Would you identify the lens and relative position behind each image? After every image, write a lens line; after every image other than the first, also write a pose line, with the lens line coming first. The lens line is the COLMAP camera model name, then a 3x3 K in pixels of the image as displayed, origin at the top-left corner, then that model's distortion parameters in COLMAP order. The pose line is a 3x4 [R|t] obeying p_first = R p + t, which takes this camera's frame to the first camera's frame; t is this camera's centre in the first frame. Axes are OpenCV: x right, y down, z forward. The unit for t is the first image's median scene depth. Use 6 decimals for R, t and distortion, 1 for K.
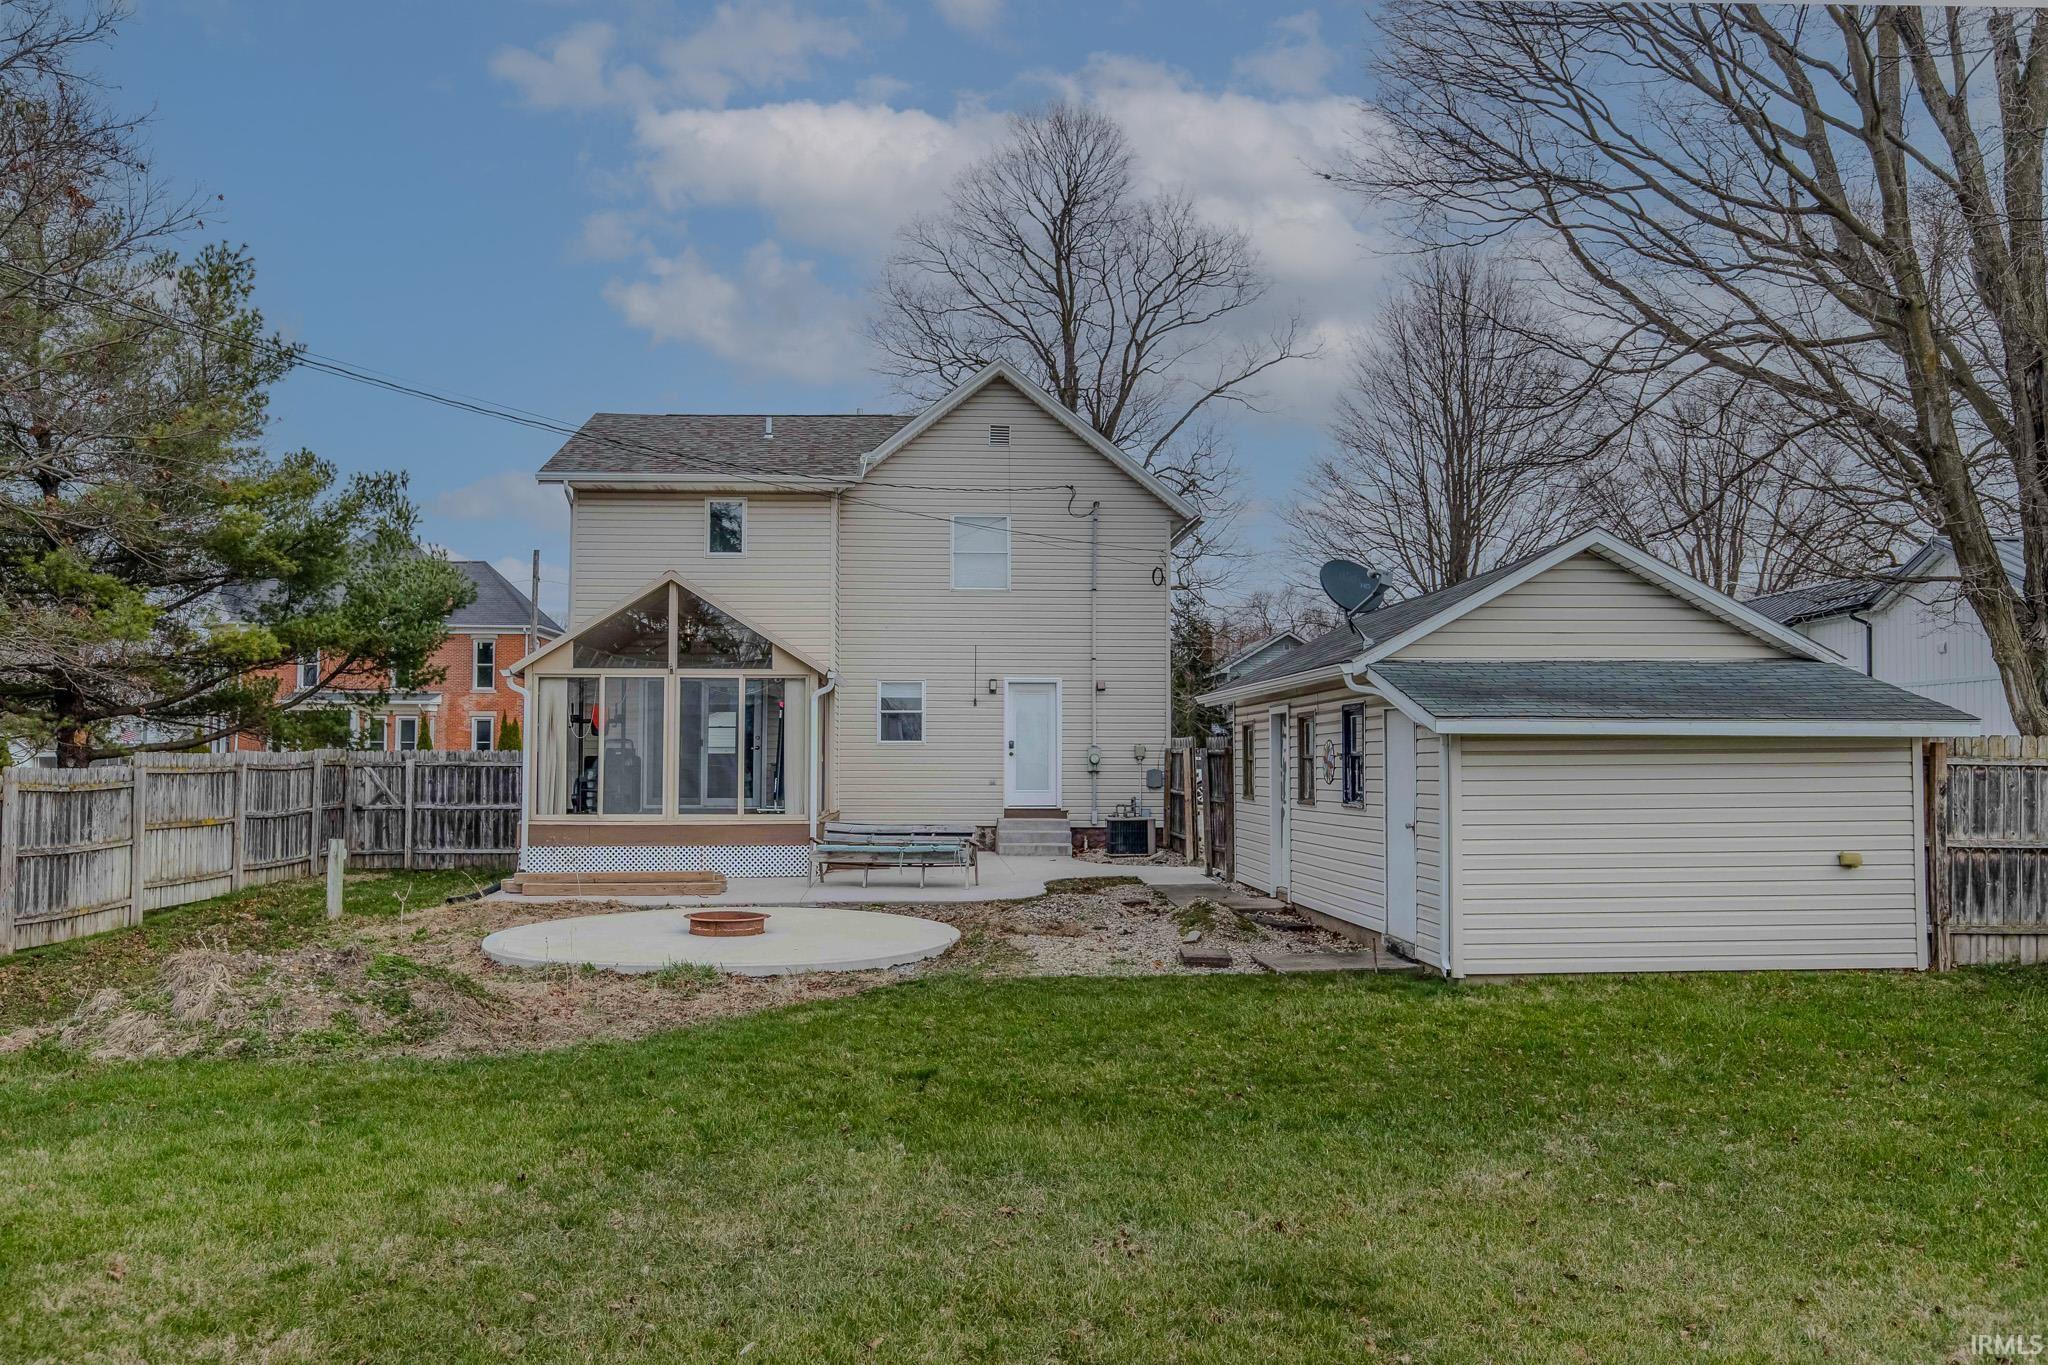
lens RADIAL K [[1678.8, 0, 1024.0], [0, 1678.8, 682.5], [0, 0, 1]] dist [-0.028773, 0.005854]
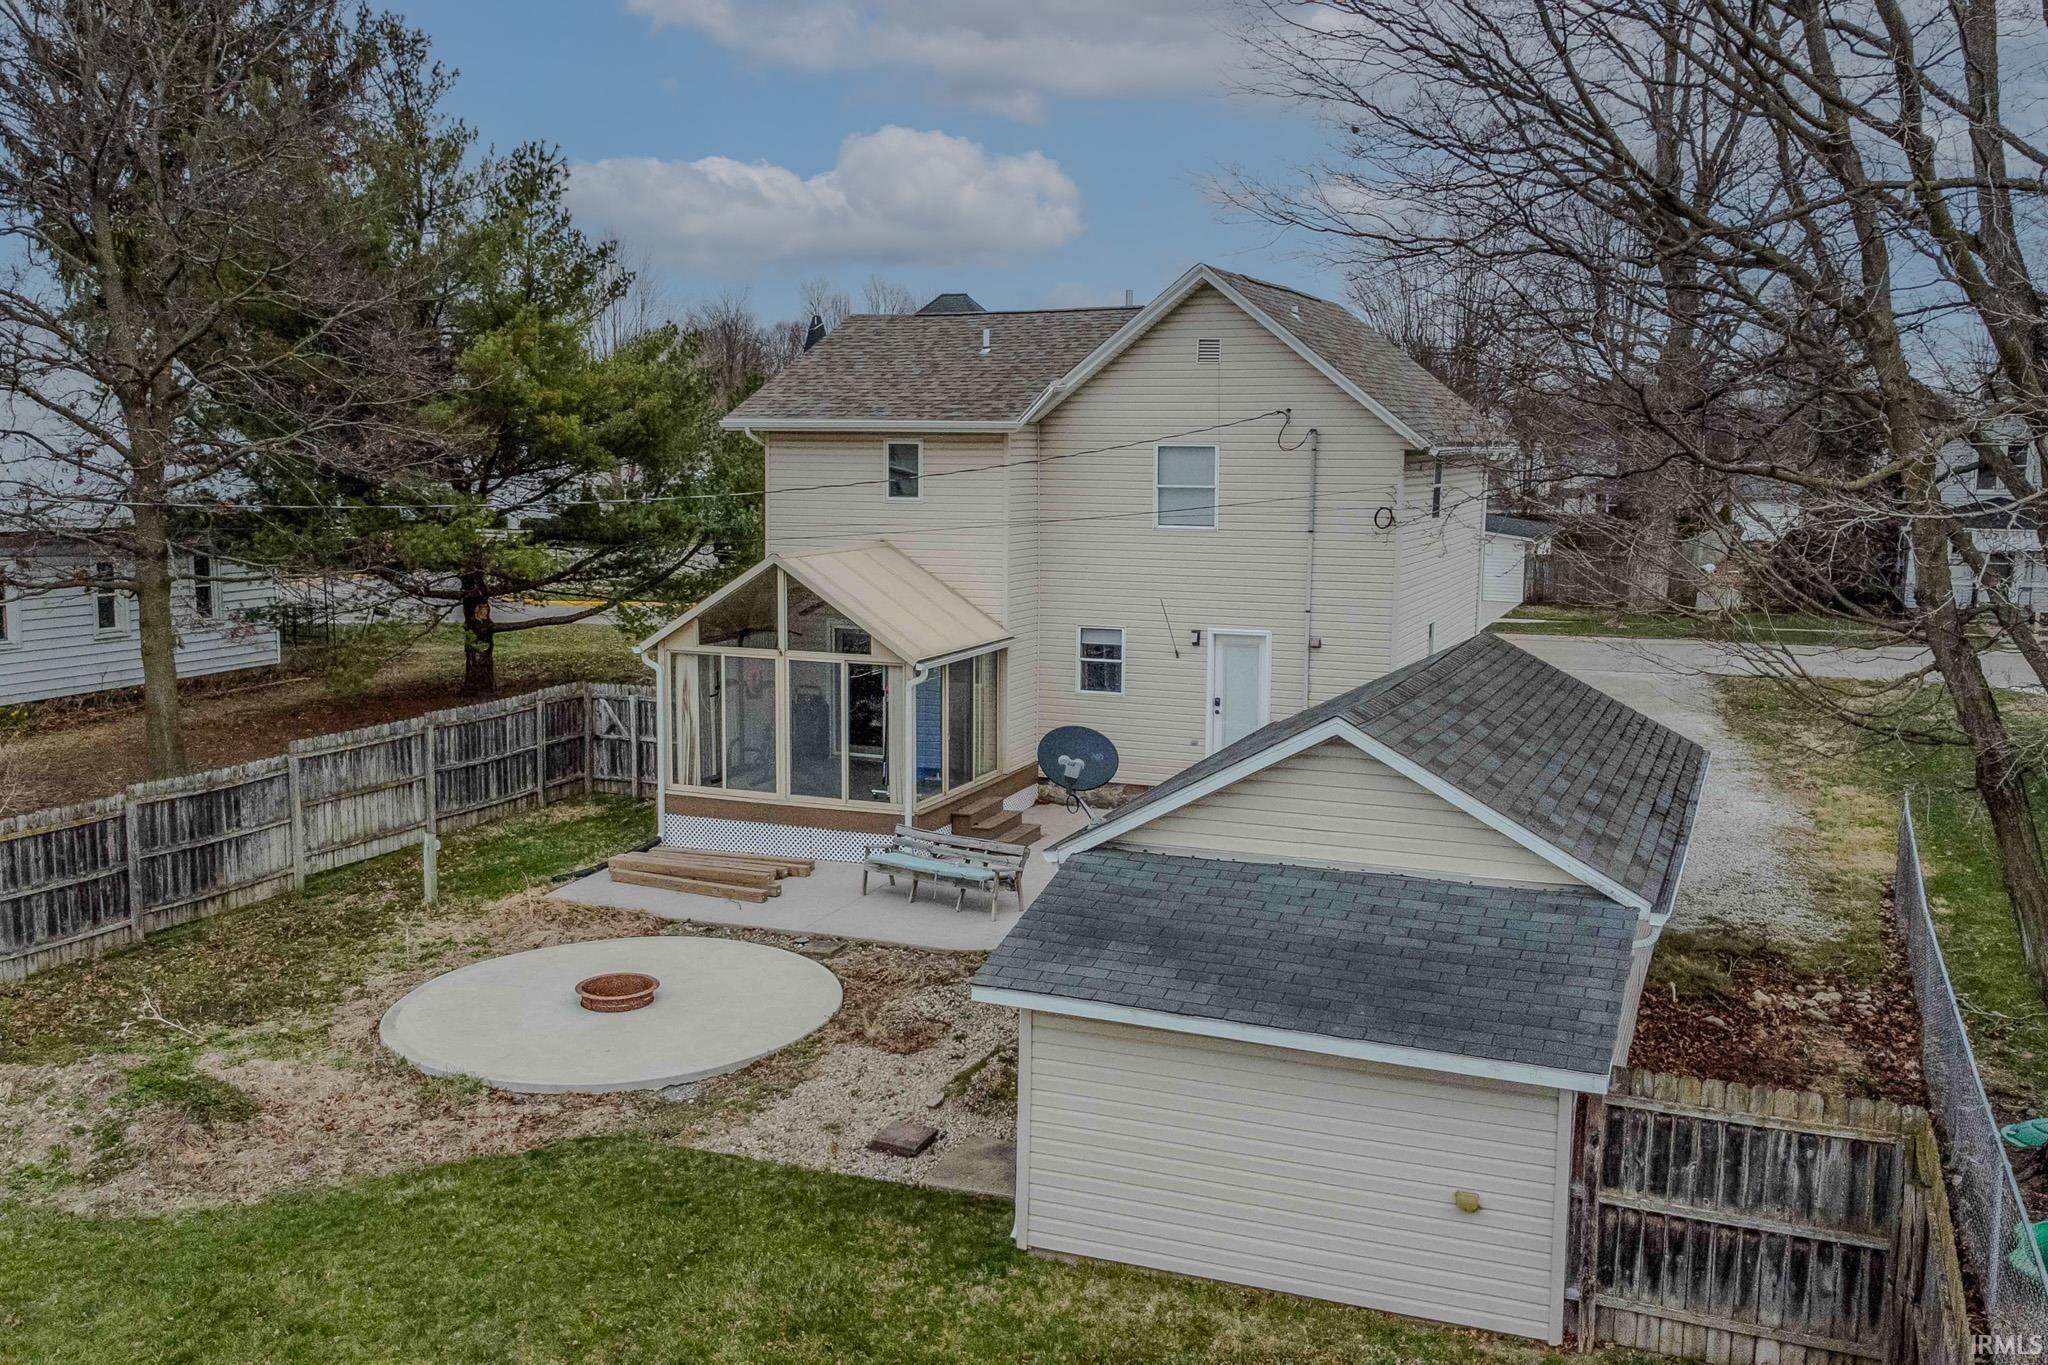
lens RADIAL K [[1899.8, 0, 1024.0], [0, 1899.8, 682.5], [0, 0, 1]] dist [0.009117, -0.005374]
pose [[0.891097, 0.065204, -0.449104, 0.428834], [0.020982, 0.982646, 0.184299, -0.195679], [0.453328, -0.173652, 0.874265, 0.076430]]
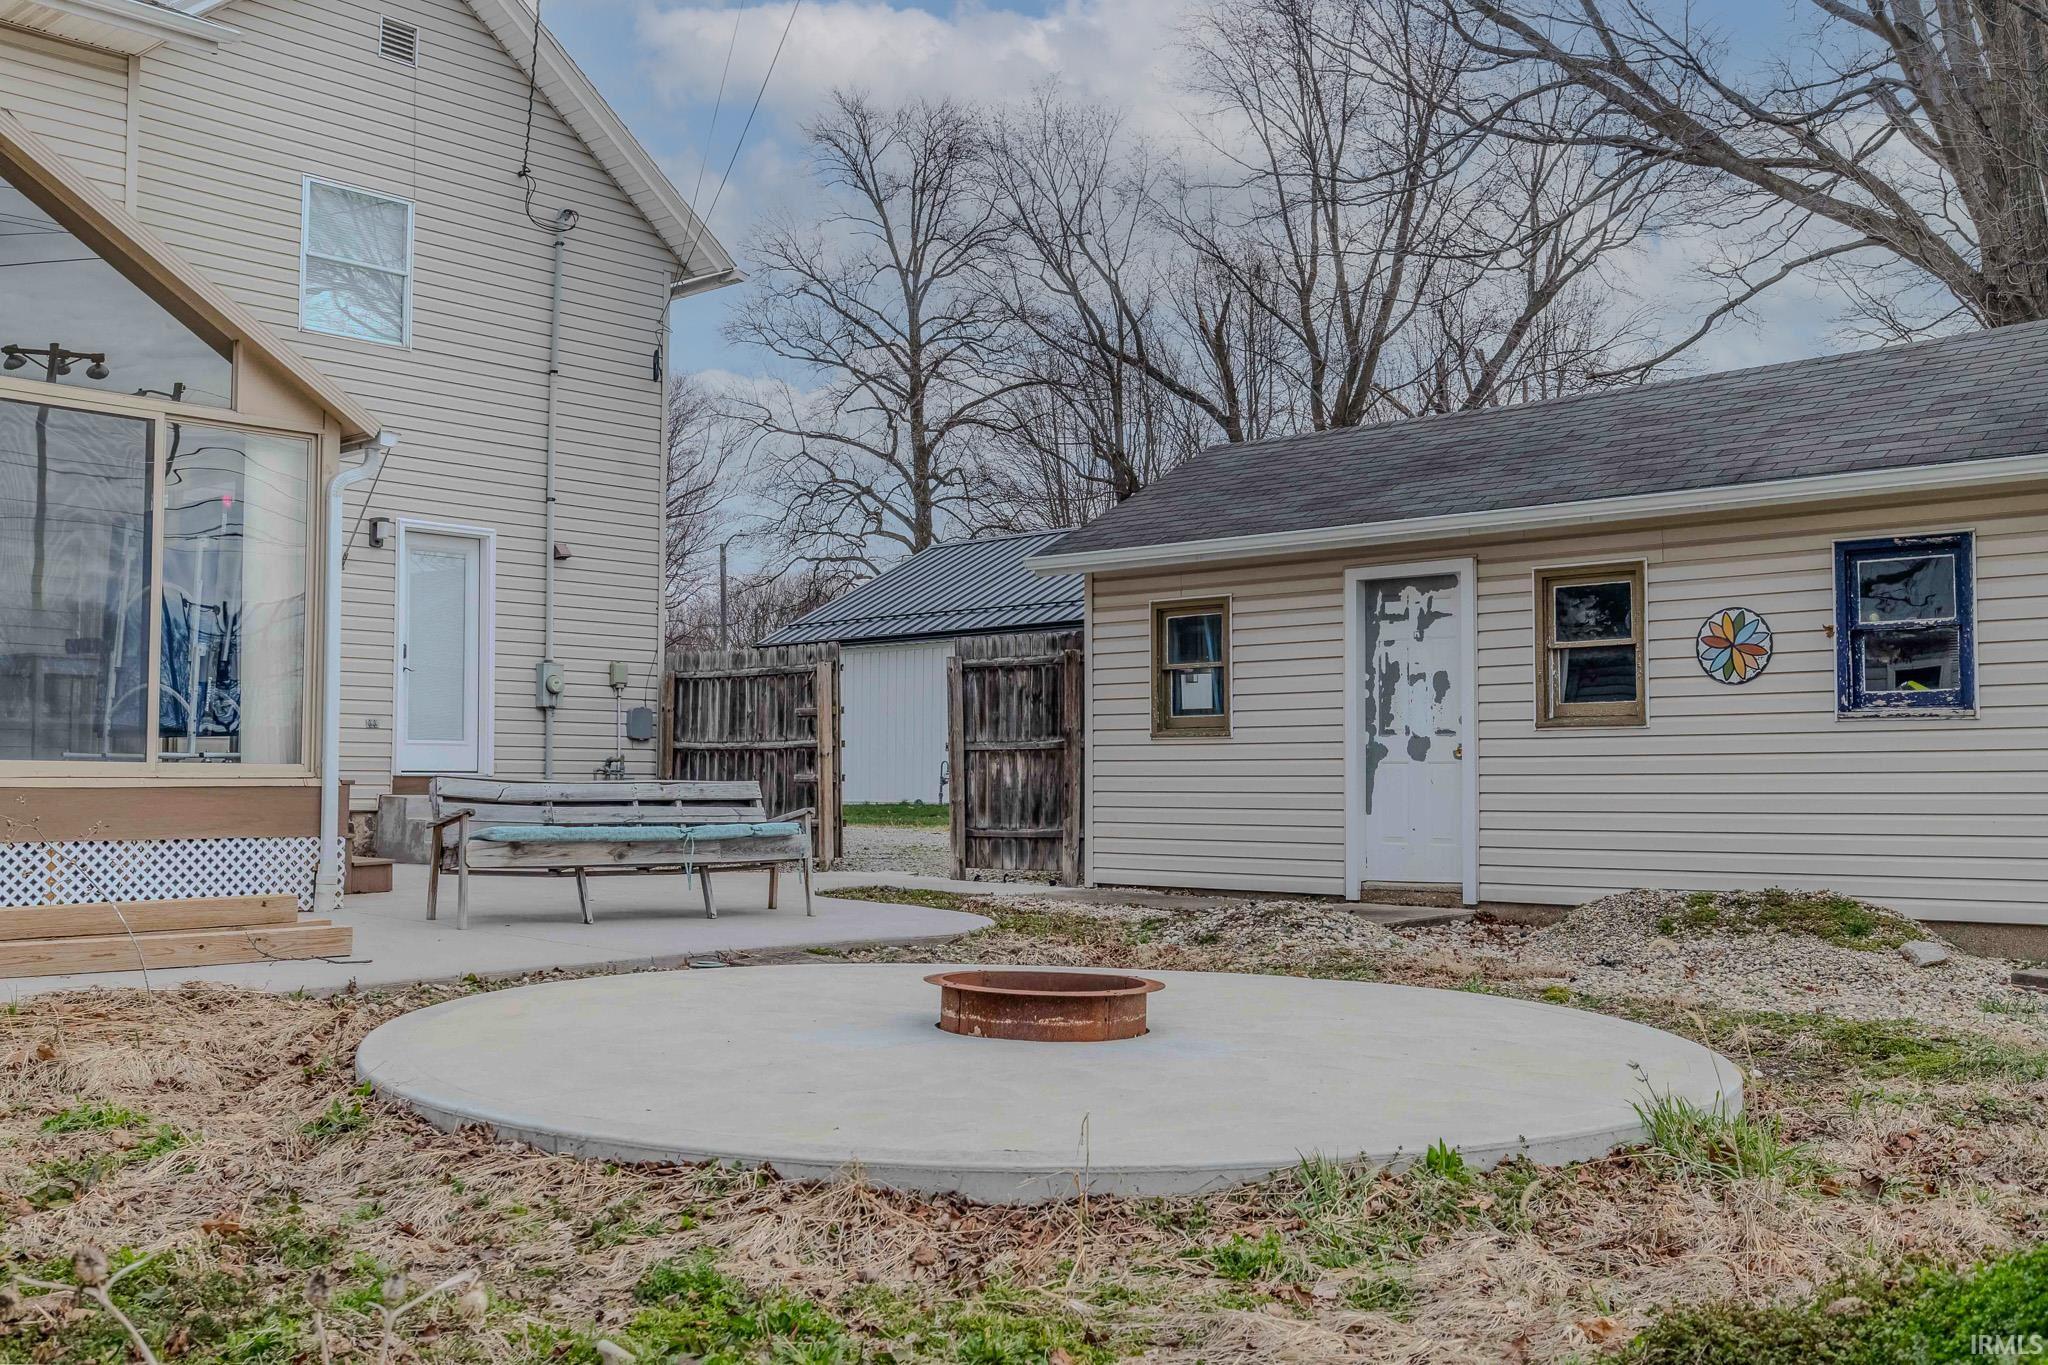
lens RADIAL K [[2055.3, 0, 1024.0], [0, 2055.3, 682.5], [0, 0, 1]] dist [-0.000417, -0.001387]
pose [[0.713505, 0.038913, 0.699569, -0.371934], [-0.034484, 0.999197, -0.020408, 0.063486], [-0.699801, -0.009563, 0.714274, 0.505568]]
